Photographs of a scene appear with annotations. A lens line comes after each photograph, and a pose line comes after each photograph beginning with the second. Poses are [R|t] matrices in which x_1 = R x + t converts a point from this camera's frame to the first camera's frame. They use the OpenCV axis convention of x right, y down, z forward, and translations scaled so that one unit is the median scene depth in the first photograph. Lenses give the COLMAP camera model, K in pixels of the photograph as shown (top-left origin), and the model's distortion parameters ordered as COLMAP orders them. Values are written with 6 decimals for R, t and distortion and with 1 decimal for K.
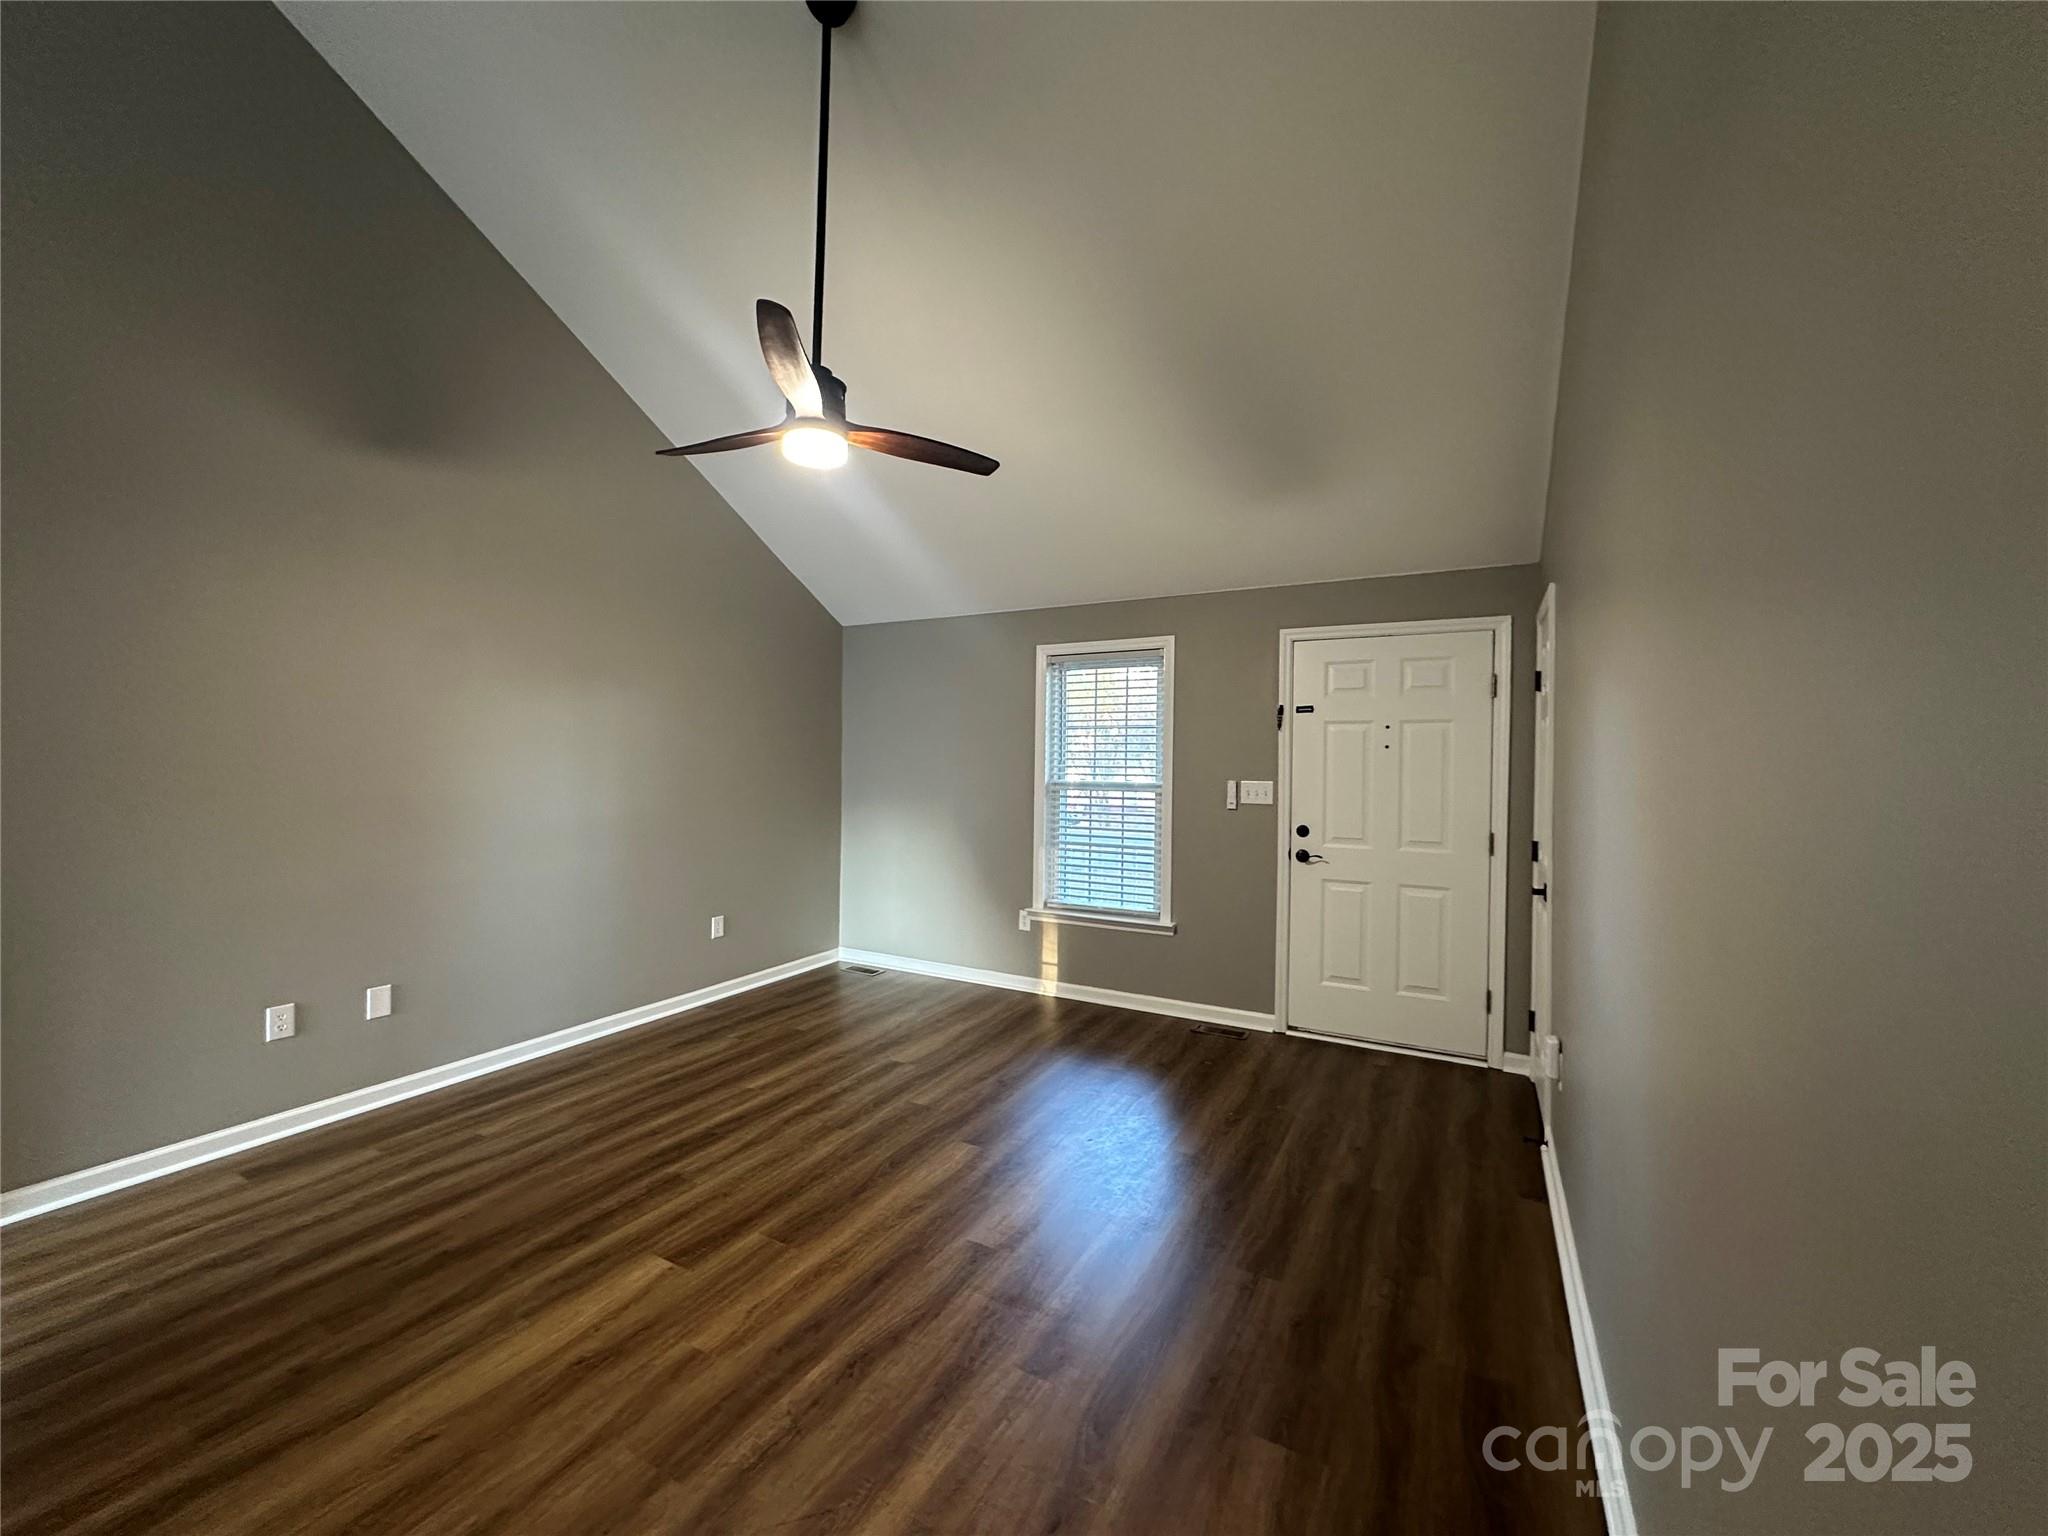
lens RADIAL K [[810.3, 0, 1020.3], [0, 810.3, 763.3], [0, 0, 1]] dist [-0.003014, -0.000326]
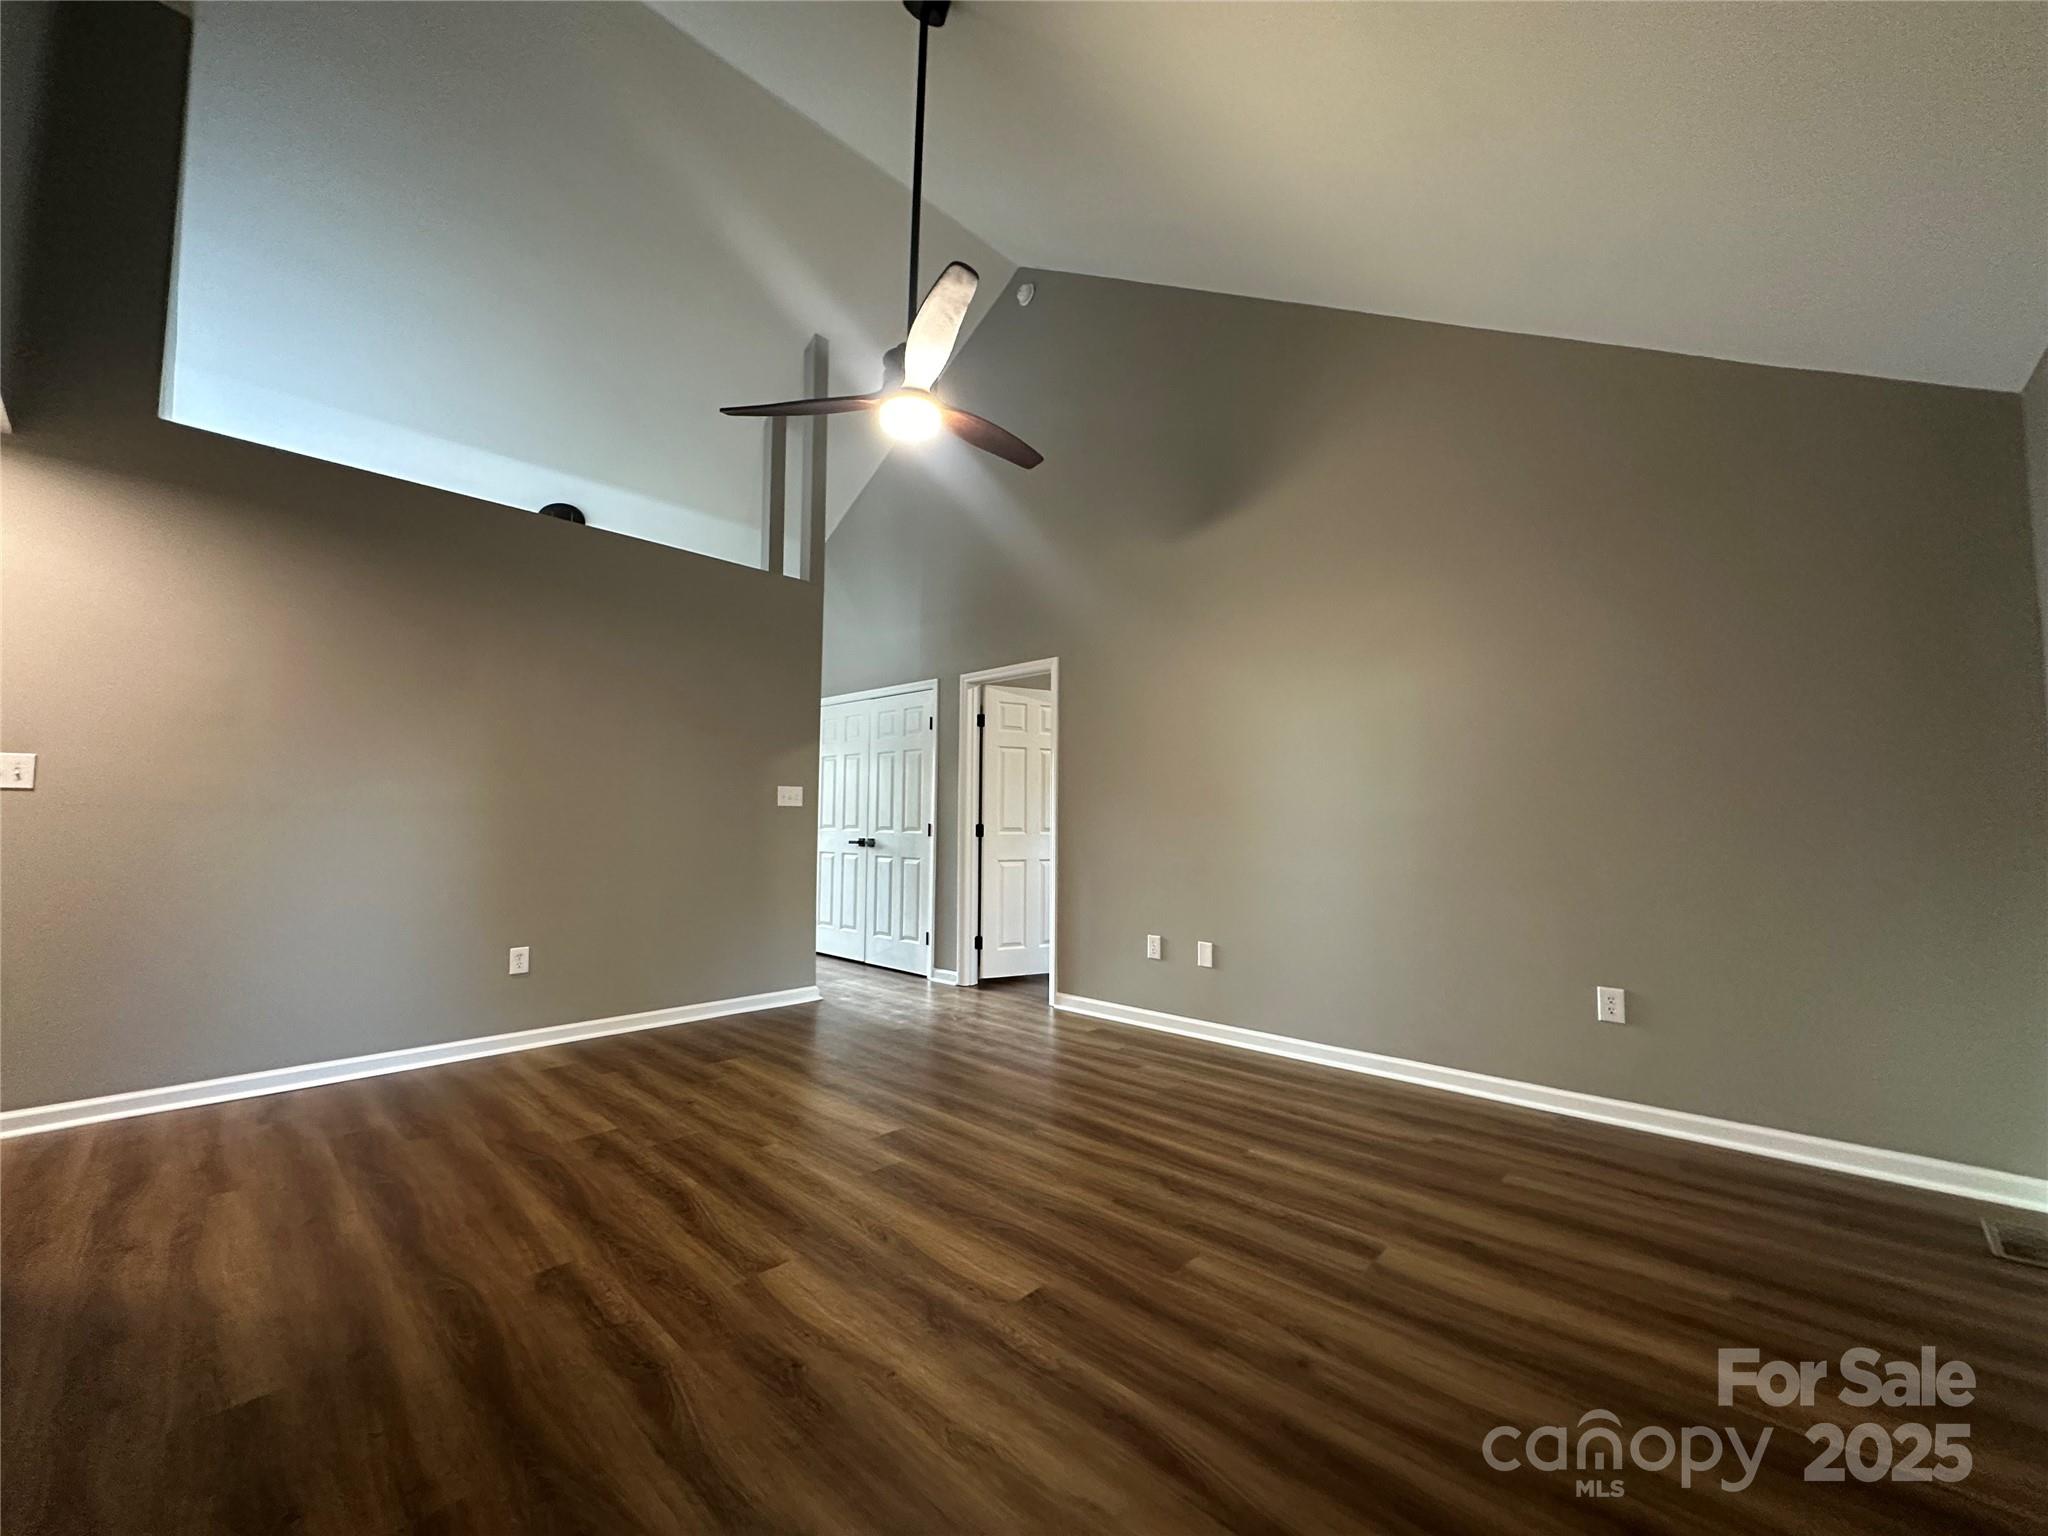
lens RADIAL K [[814.2, 0, 1024.0], [0, 814.2, 768.0], [0, 0, 1]] dist [0.000746, 0.000201]
pose [[-0.257482, -0.078241, -0.963110, 0.436256], [-0.011152, 0.996891, -0.078003, 0.091072], [0.966219, -0.009344, -0.257554, 0.886486]]
